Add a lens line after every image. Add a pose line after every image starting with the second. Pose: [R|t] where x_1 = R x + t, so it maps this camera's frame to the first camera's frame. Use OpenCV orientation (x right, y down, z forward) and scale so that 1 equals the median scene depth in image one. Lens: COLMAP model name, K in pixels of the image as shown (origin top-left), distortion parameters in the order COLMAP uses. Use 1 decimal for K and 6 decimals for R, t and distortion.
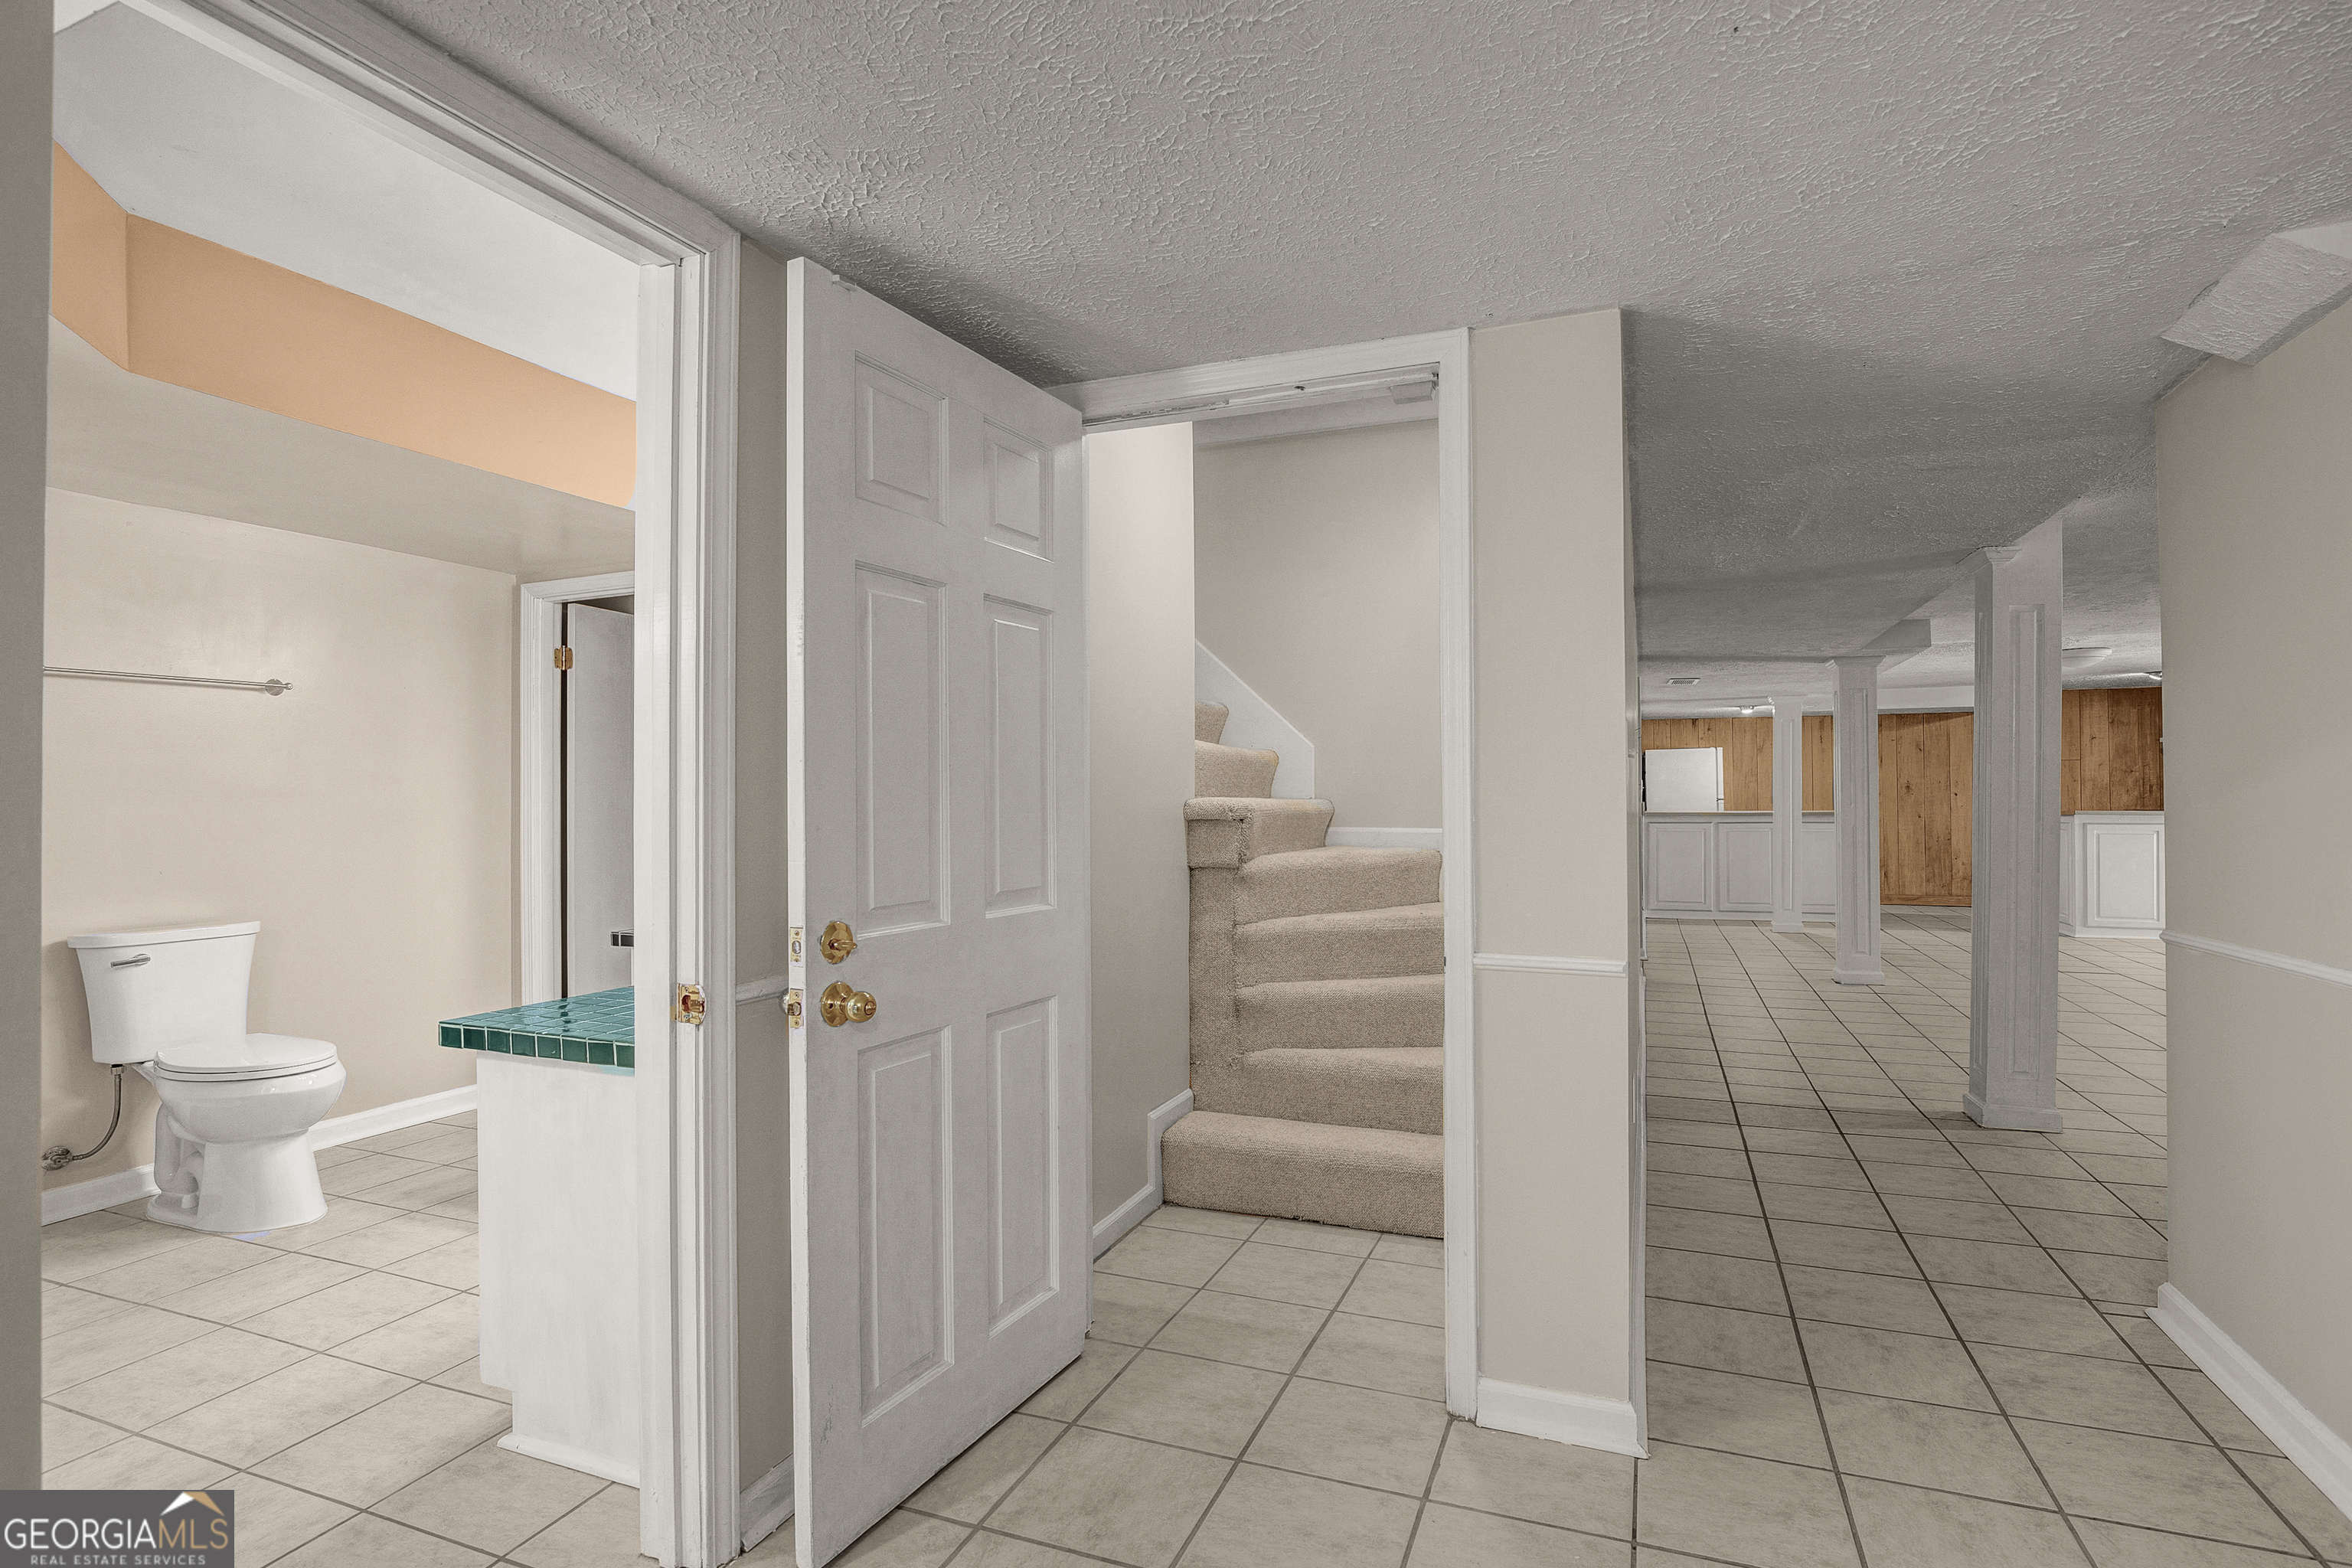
lens RADIAL K [[1089.2, 0, 1176.0], [0, 1089.2, 784.0], [0, 0, 1]] dist [0.037046, -0.039702]
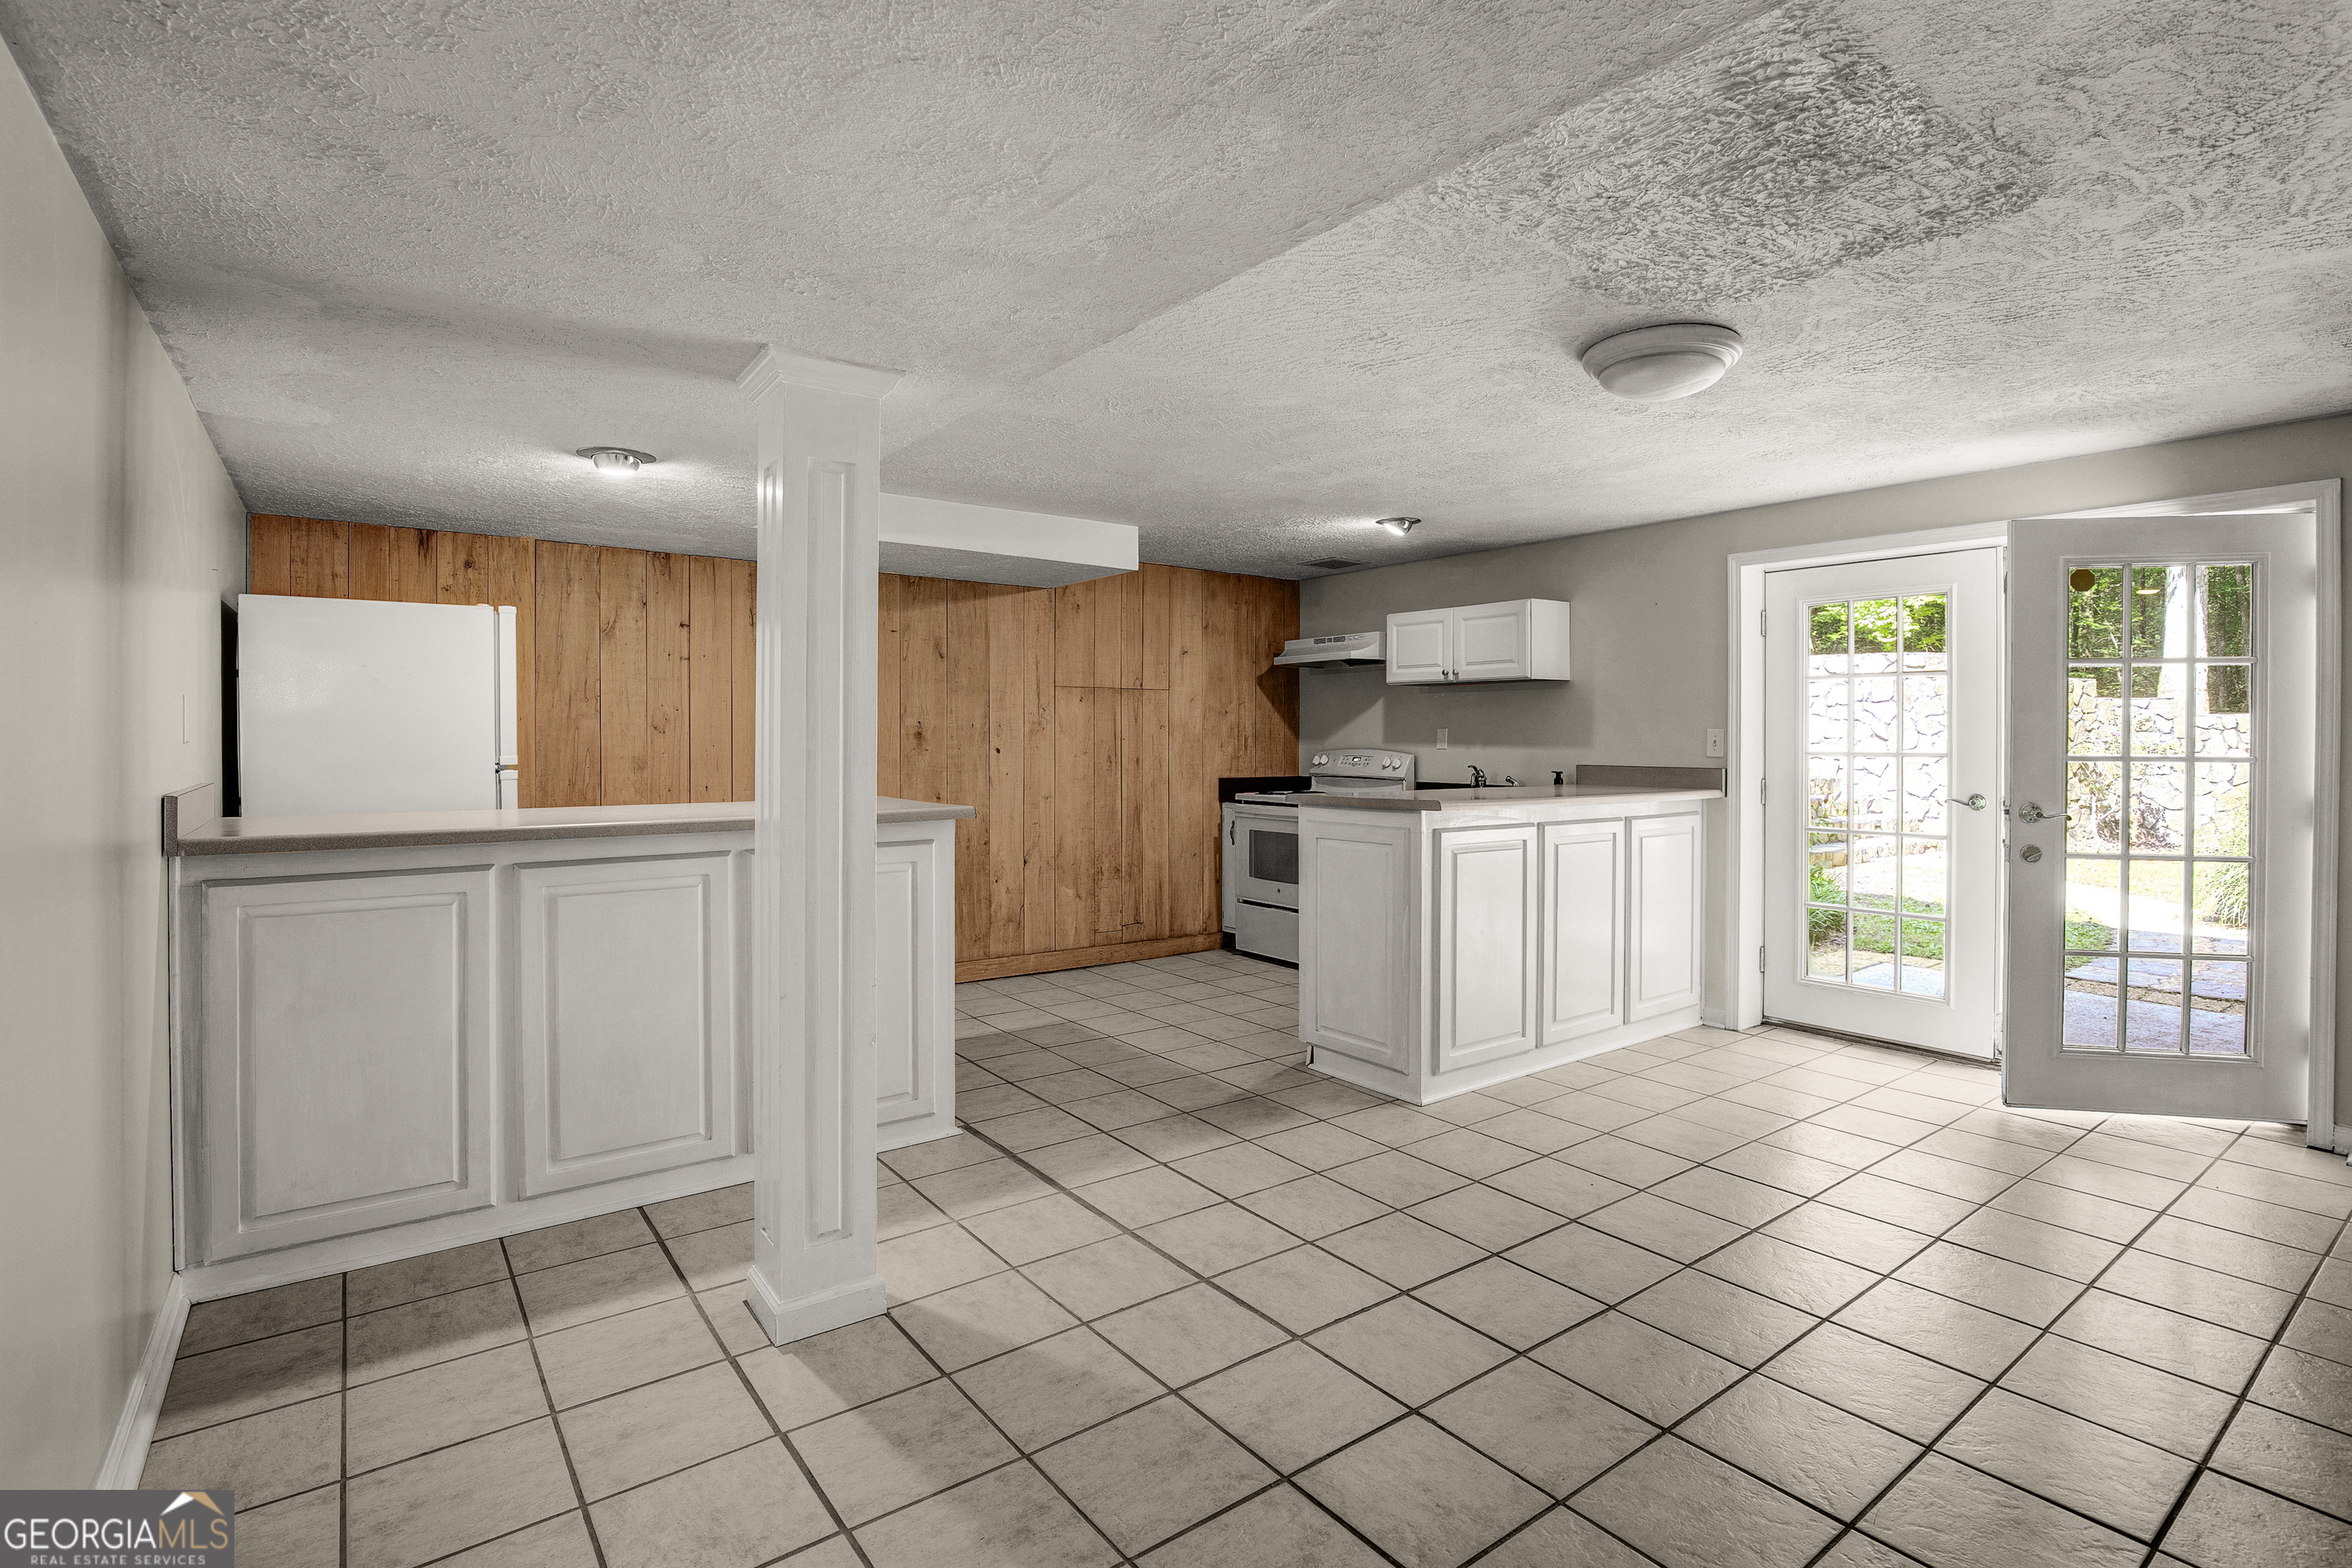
lens RADIAL K [[1127.1, 0, 1222.8], [0, 1127.1, 755.6], [0, 0, 1]] dist [-0.034765, -0.000475]
pose [[0.487280, -0.007611, 0.873213, 0.308279], [-0.017036, 0.999689, 0.018221, 0.000631], [-0.873080, -0.023755, 0.486999, 0.645415]]
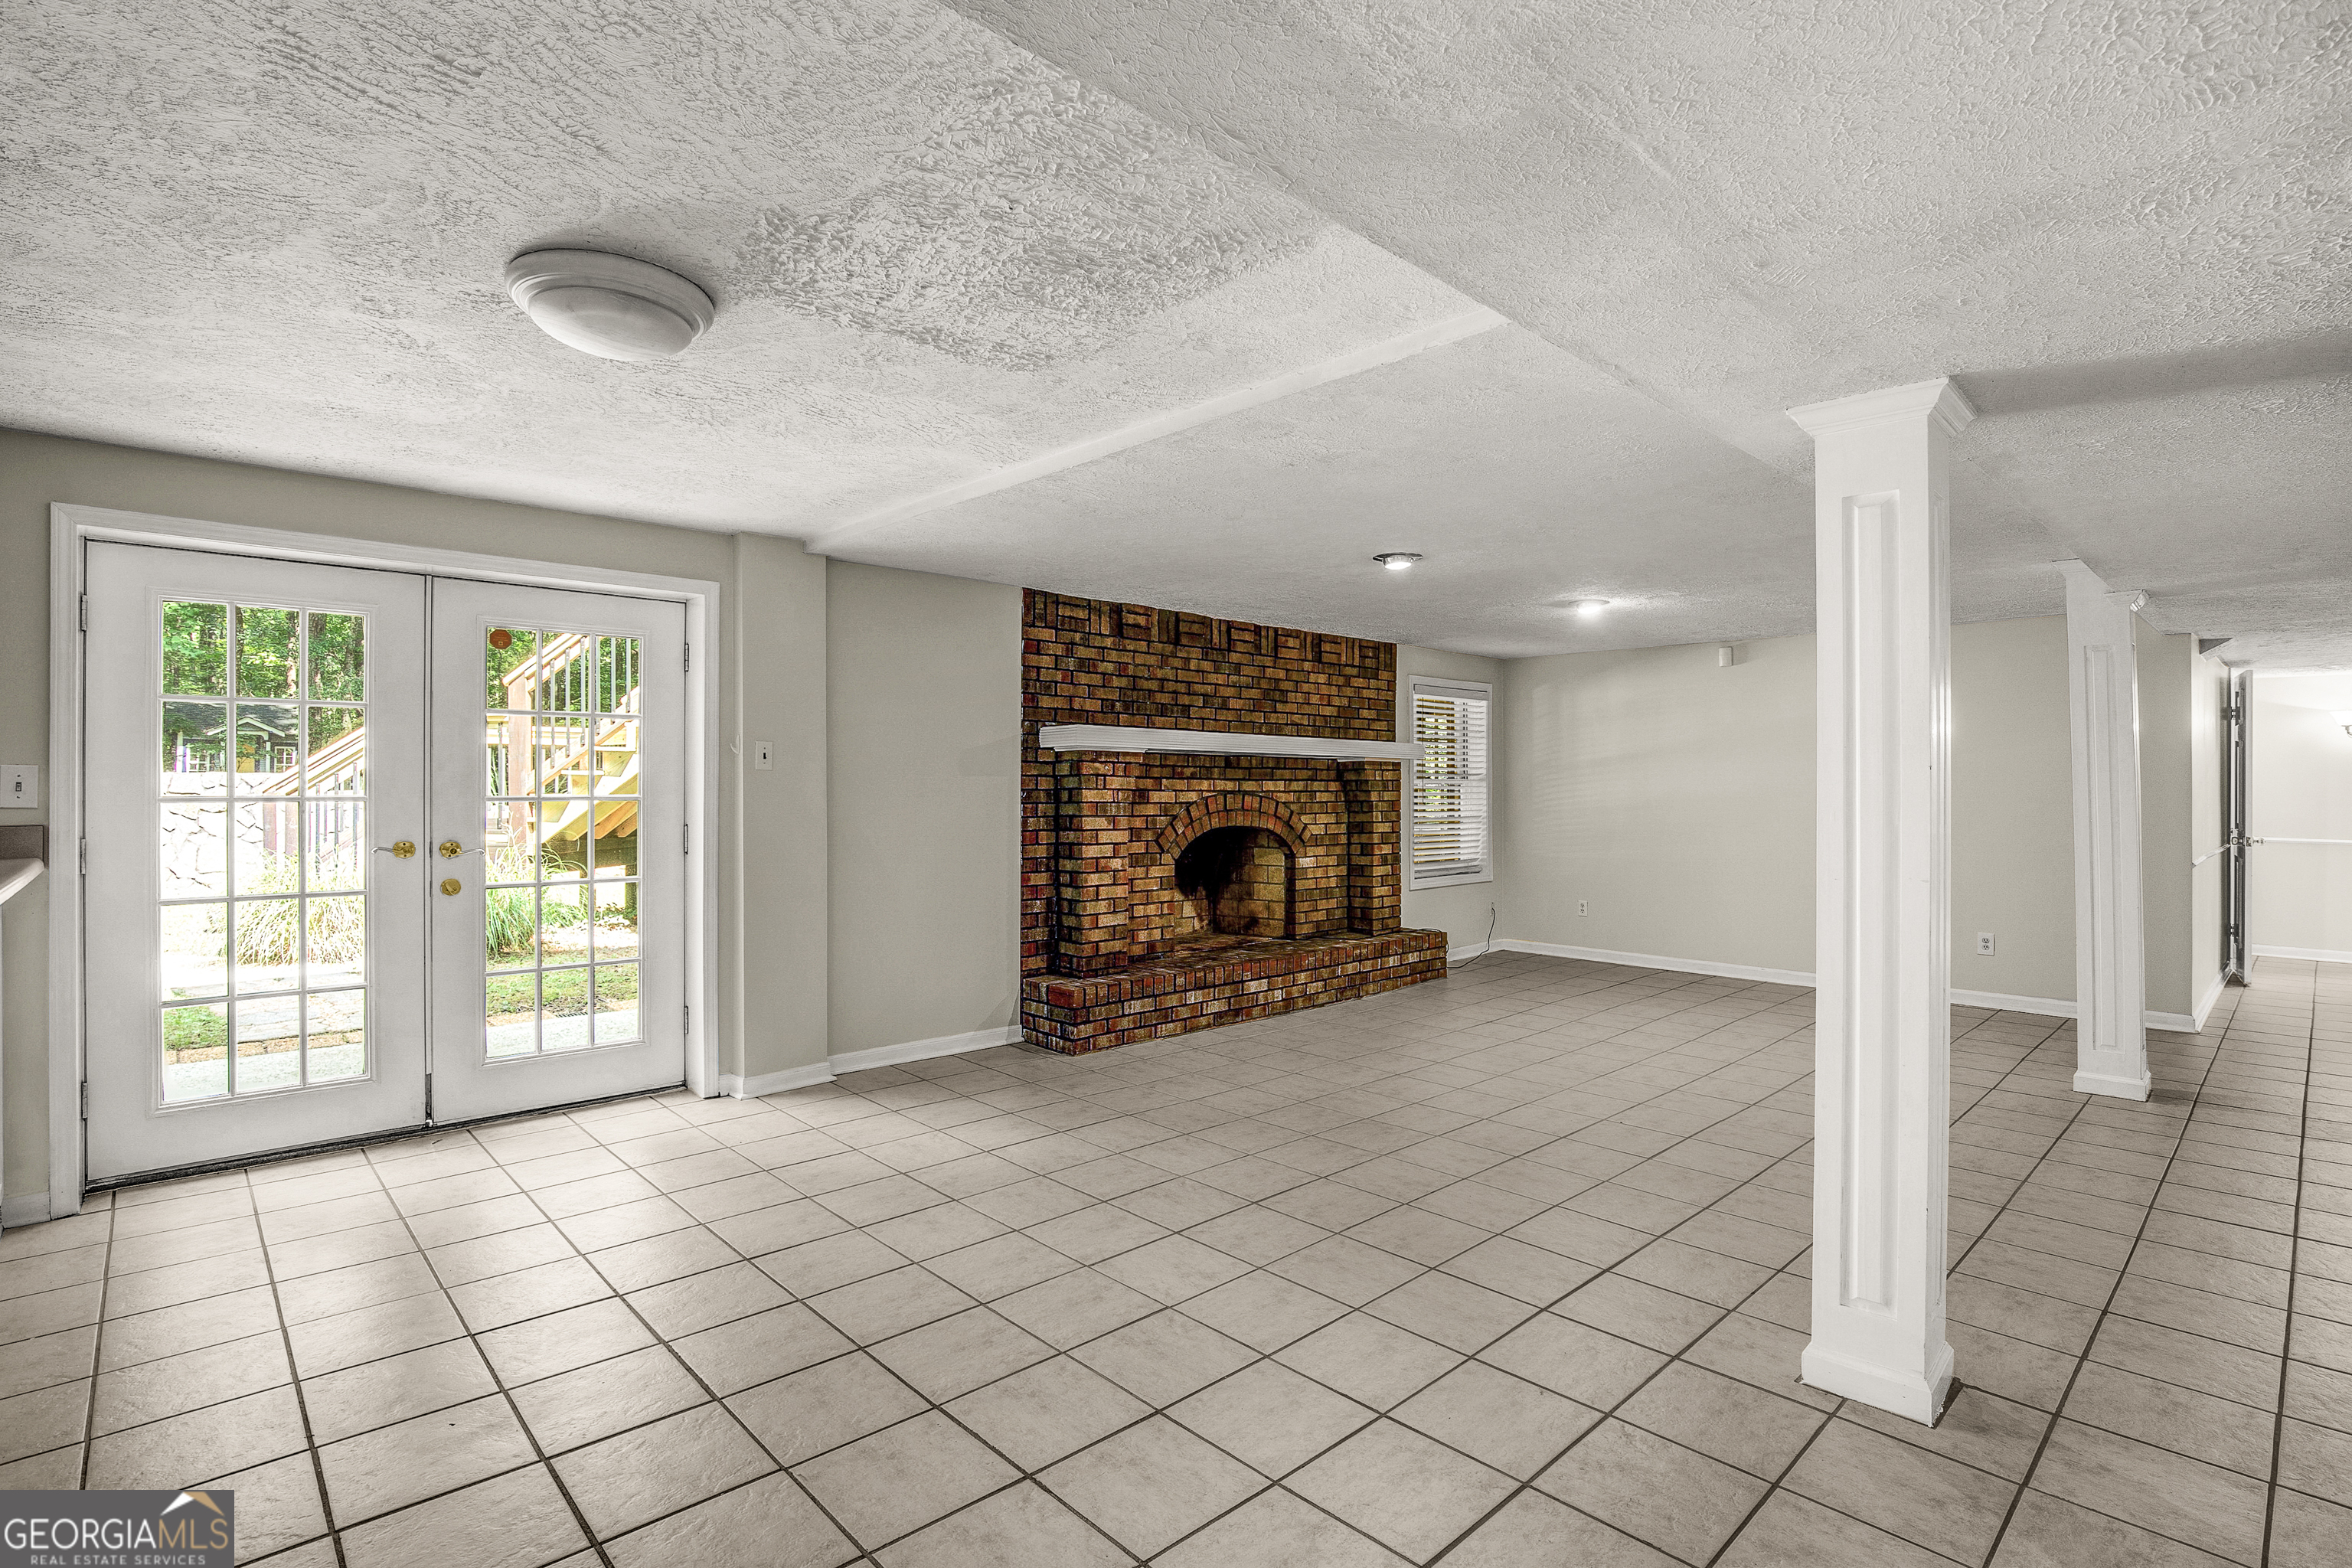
lens RADIAL K [[1117.3, 0, 1171.1], [0, 1117.3, 780.1], [0, 0, 1]] dist [-0.013671, -0.000329]
pose [[-0.915438, 0.001585, 0.402456, 0.400008], [-0.005051, 0.999868, -0.015427, 0.002126], [-0.402428, -0.016155, -0.915309, 0.815401]]
